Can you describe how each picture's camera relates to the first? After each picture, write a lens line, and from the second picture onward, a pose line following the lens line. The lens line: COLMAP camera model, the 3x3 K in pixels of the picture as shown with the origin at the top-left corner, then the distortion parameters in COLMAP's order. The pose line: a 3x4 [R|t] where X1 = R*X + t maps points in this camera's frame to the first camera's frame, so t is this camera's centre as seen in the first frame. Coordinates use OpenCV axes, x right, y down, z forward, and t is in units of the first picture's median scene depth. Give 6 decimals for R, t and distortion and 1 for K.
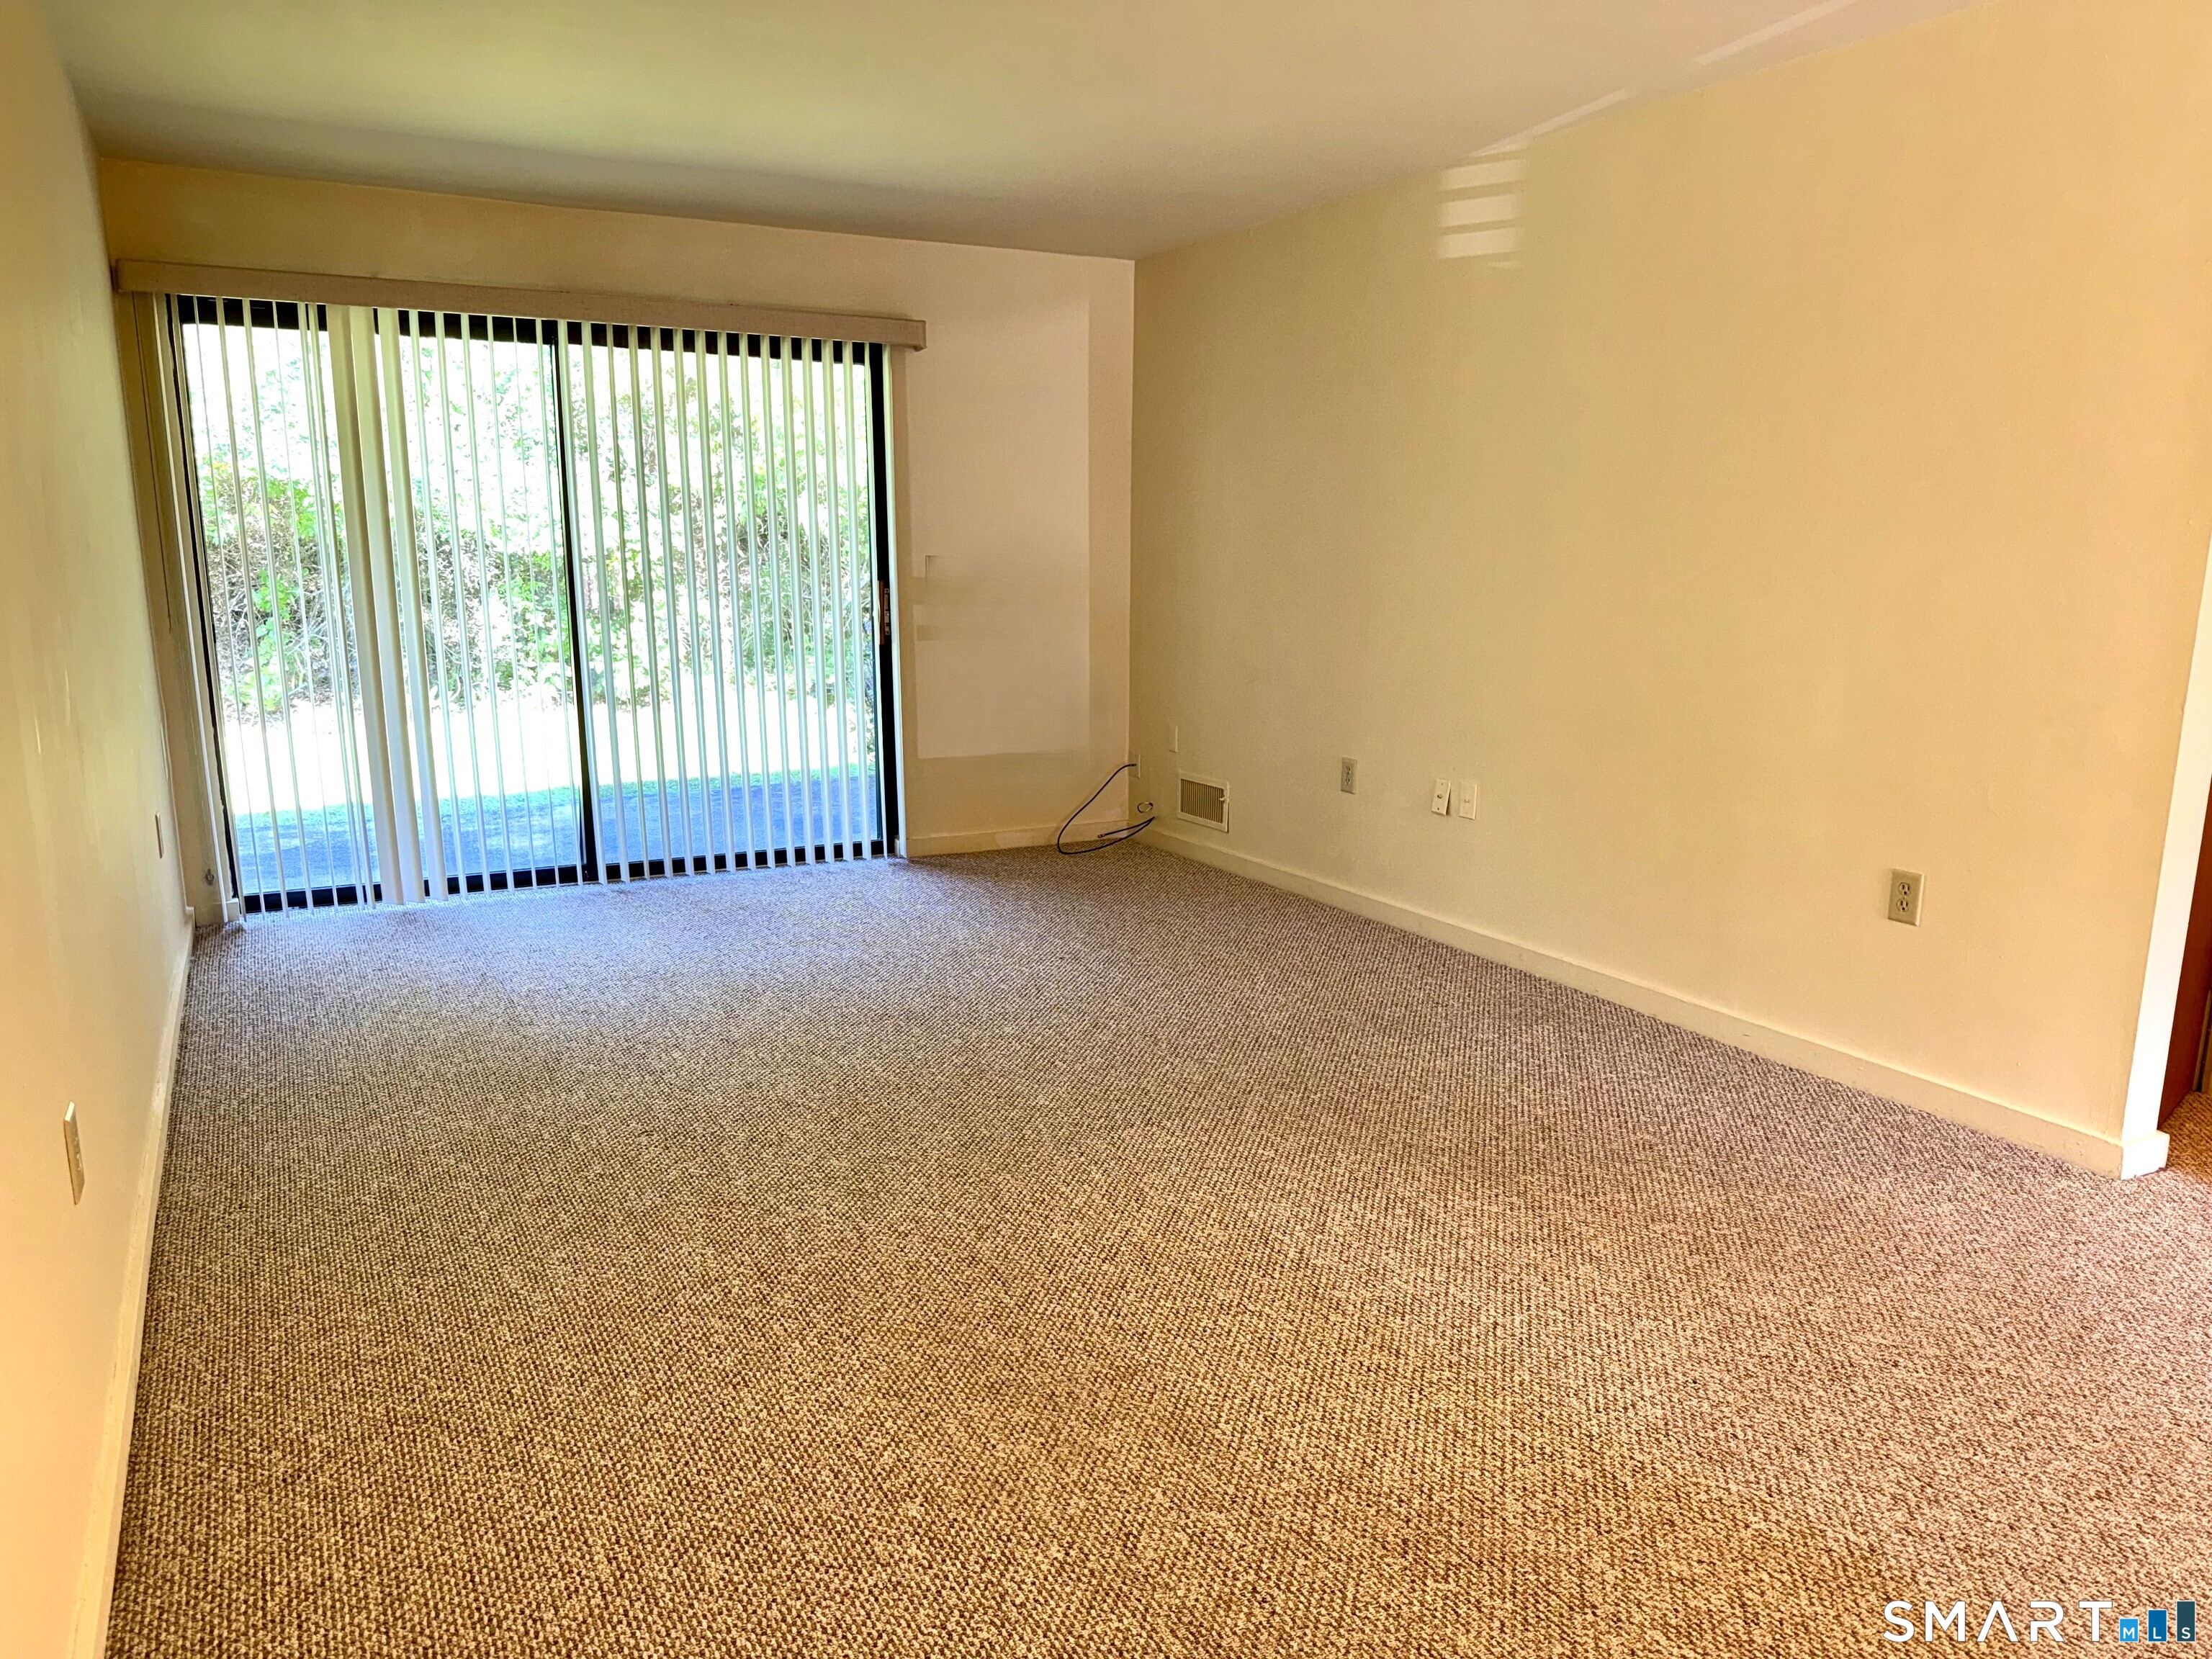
lens RADIAL K [[1548.2, 0, 1107.9], [0, 1548.2, 824.0], [0, 0, 1]] dist [0.053293, -0.004910]
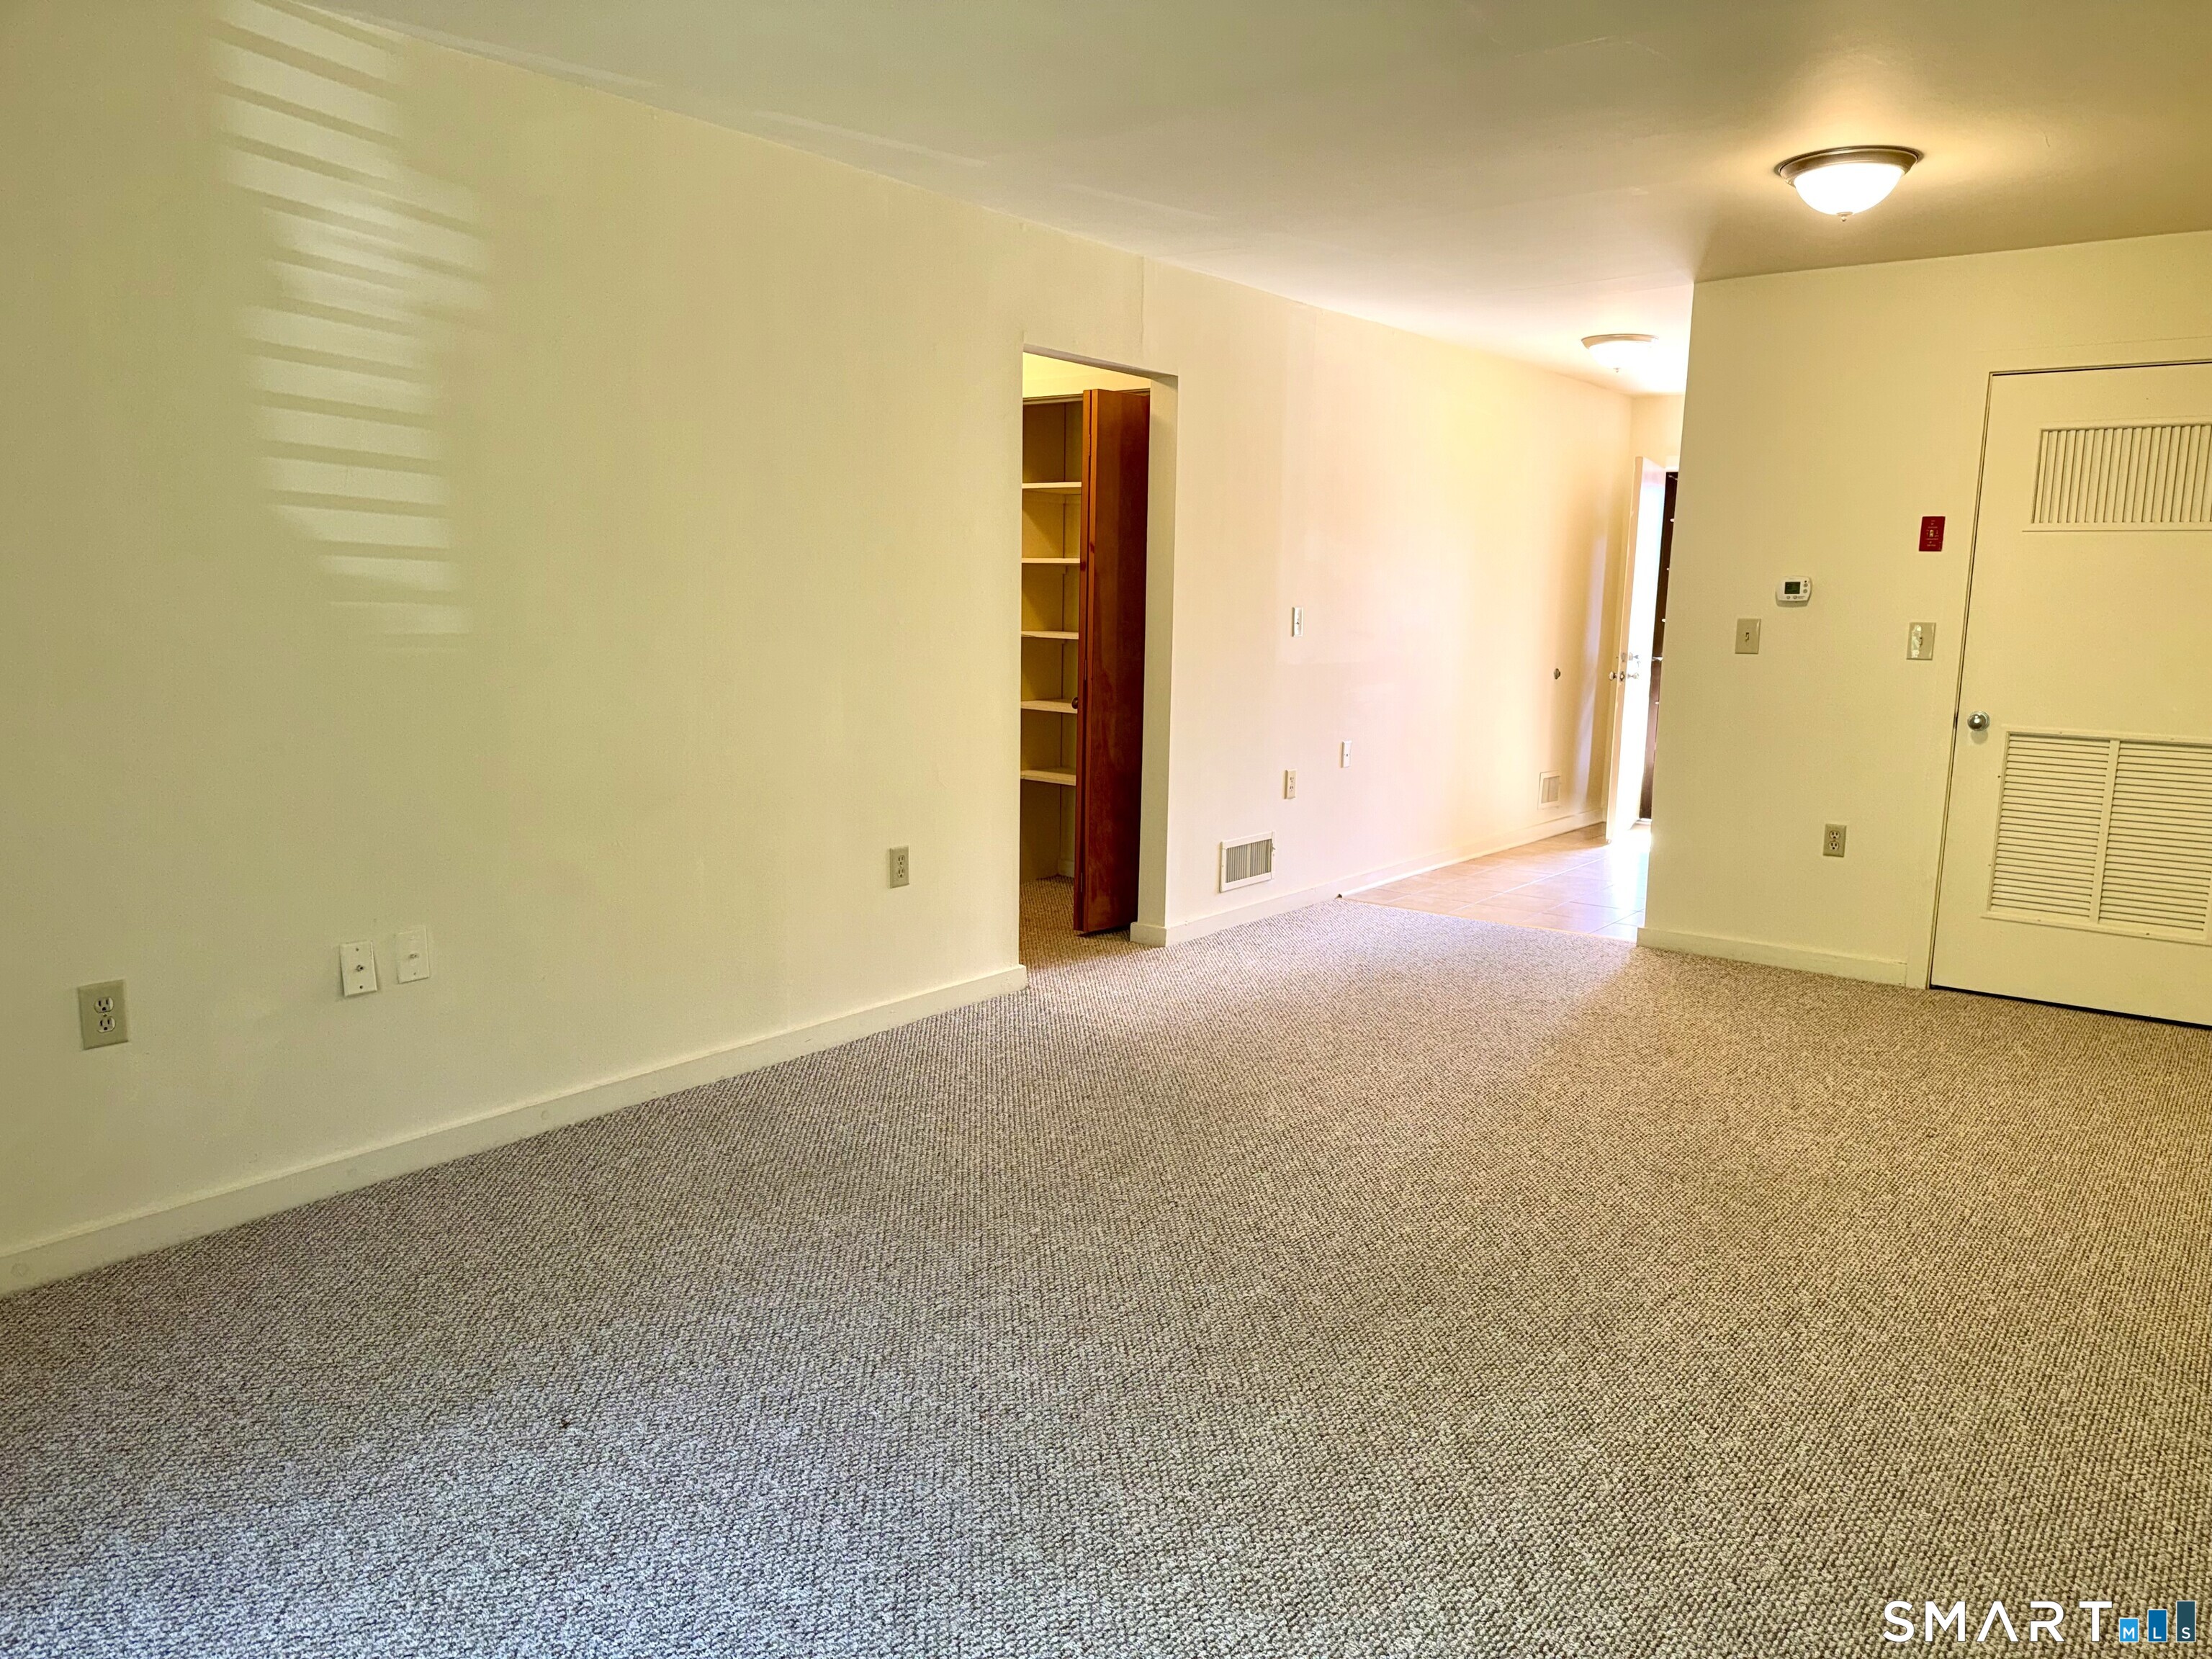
lens RADIAL K [[1548.2, 0, 1110.3], [0, 1548.2, 831.9], [0, 0, 1]] dist [0.053293, -0.004910]
pose [[-0.422175, -0.145818, 0.894710, -0.682137], [0.149546, 0.962252, 0.227390, -0.238518], [-0.894094, 0.229798, -0.384432, 1.302259]]
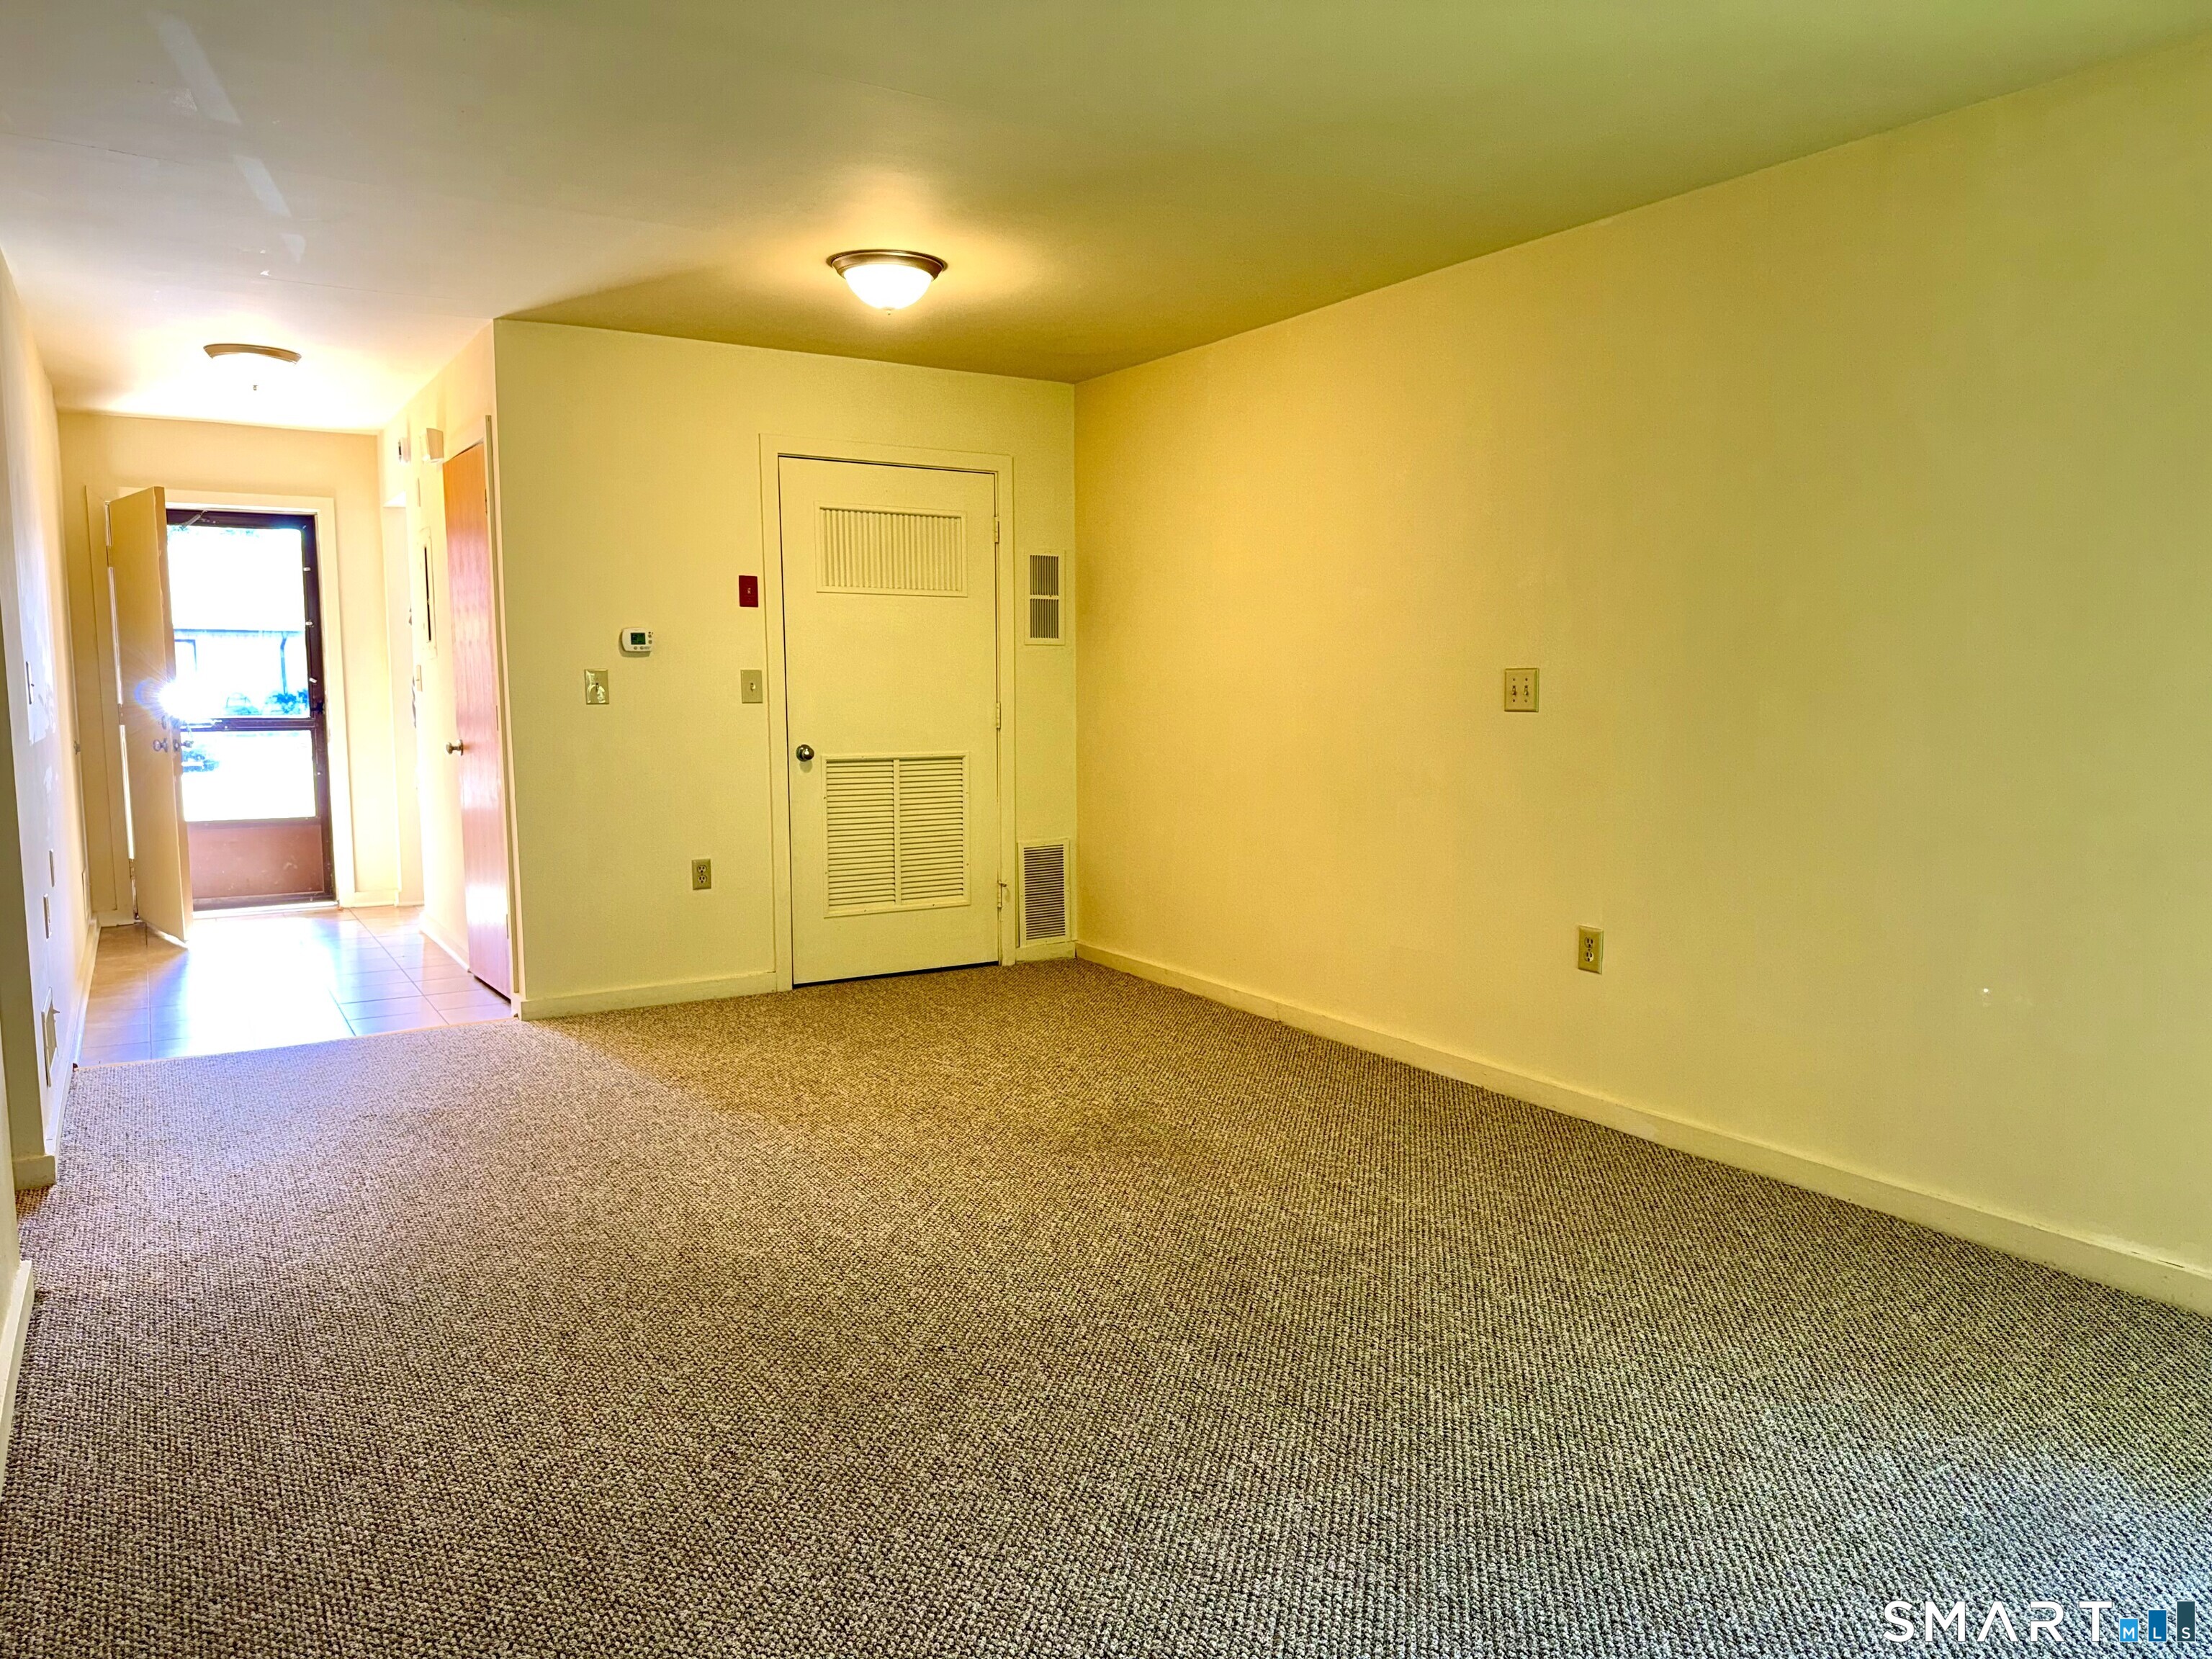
lens RADIAL K [[1548.2, 0, 1112.6], [0, 1548.2, 817.8], [0, 0, 1]] dist [0.053293, -0.004910]
pose [[-0.998362, 0.013042, -0.055715, 0.030033], [-0.002910, 0.960846, 0.277066, -0.282450], [0.057147, 0.276774, -0.959234, 1.637797]]
